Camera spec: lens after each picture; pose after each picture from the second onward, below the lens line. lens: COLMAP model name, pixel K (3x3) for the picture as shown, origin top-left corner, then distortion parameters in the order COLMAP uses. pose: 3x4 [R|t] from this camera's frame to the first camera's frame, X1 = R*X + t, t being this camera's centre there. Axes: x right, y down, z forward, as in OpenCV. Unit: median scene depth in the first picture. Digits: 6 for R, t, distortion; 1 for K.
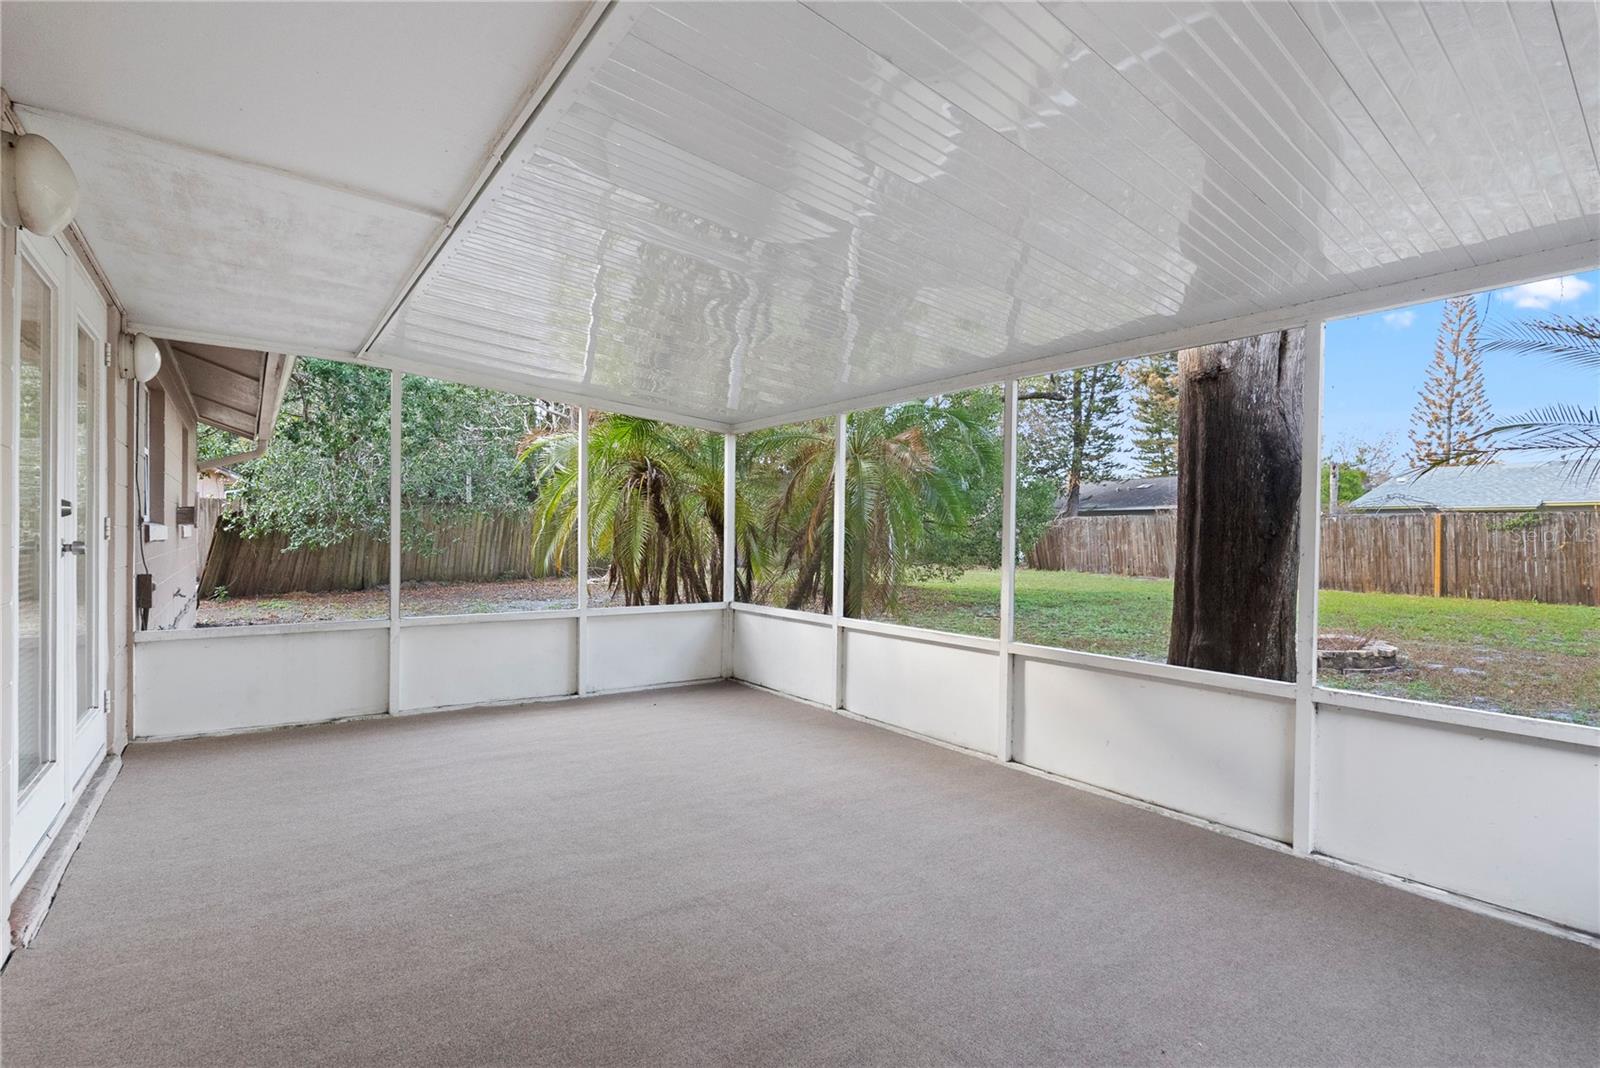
lens RADIAL K [[722.7, 0, 800.1], [0, 722.7, 536.1], [0, 0, 1]] dist [-0.002956, 0.000224]
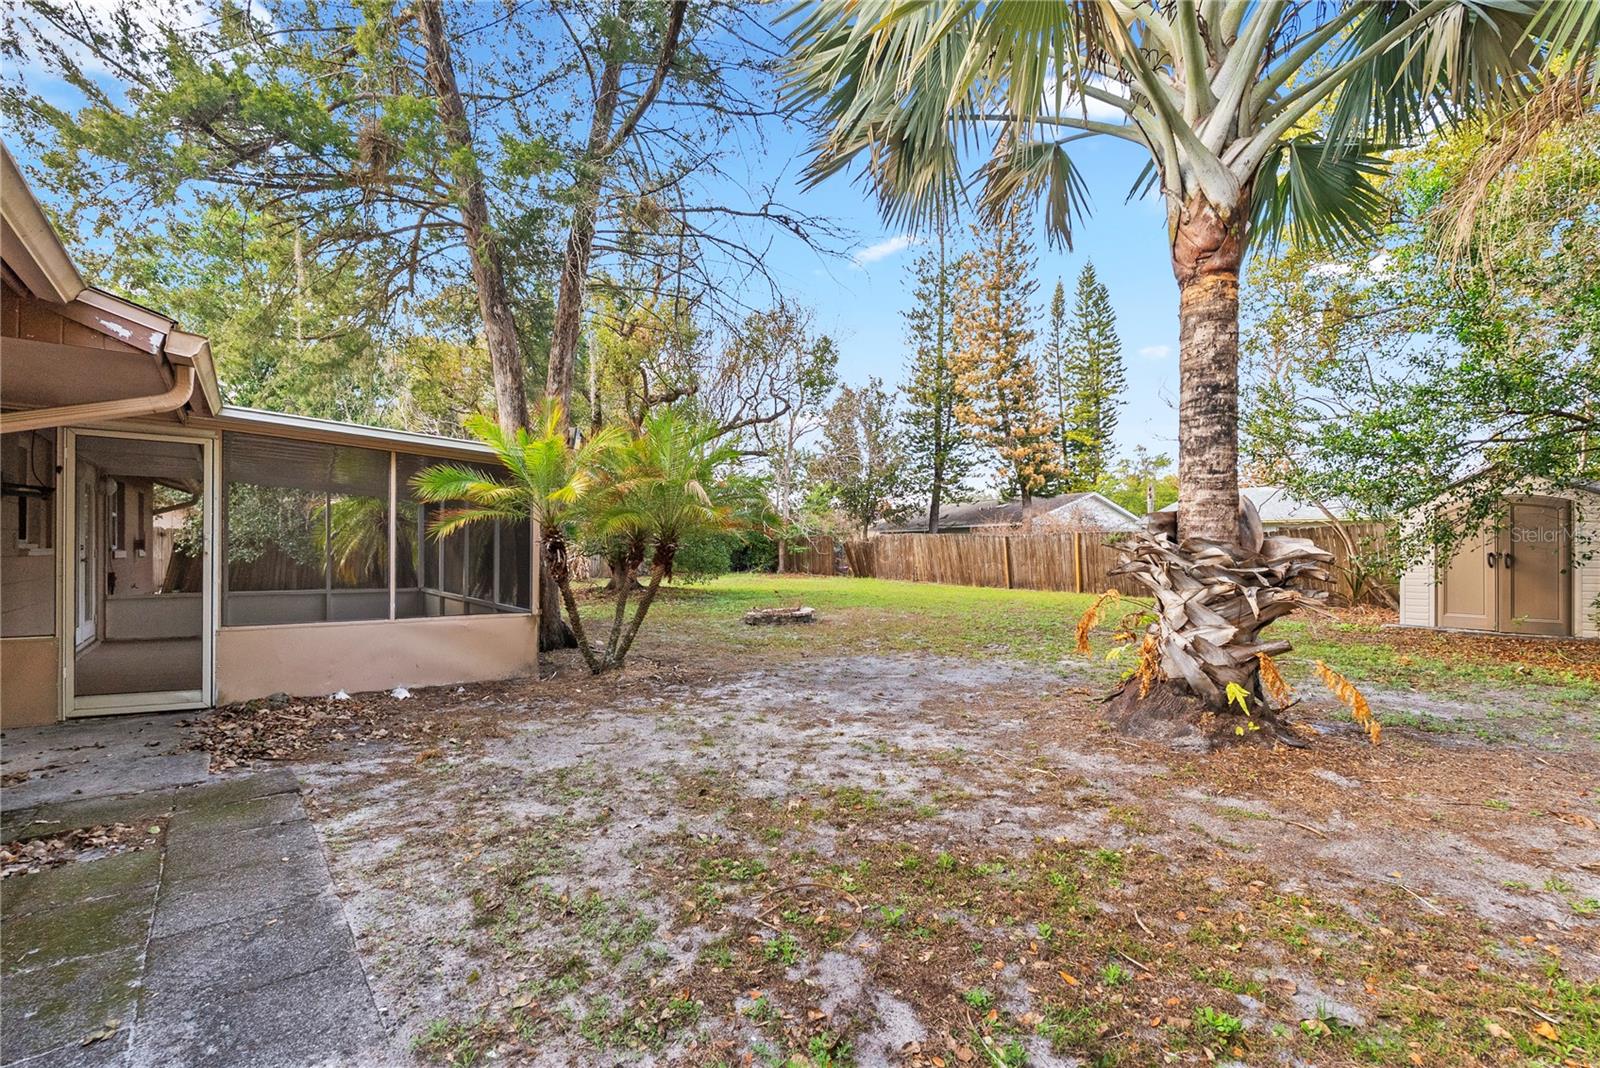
lens RADIAL K [[722.7, 0, 799.7], [0, 722.7, 541.6], [0, 0, 1]] dist [-0.002956, 0.000224]
pose [[0.999861, -0.009544, 0.013647, 0.327377], [0.009739, 0.999851, -0.014273, 0.002372], [-0.013508, 0.014404, 0.999805, -0.347129]]
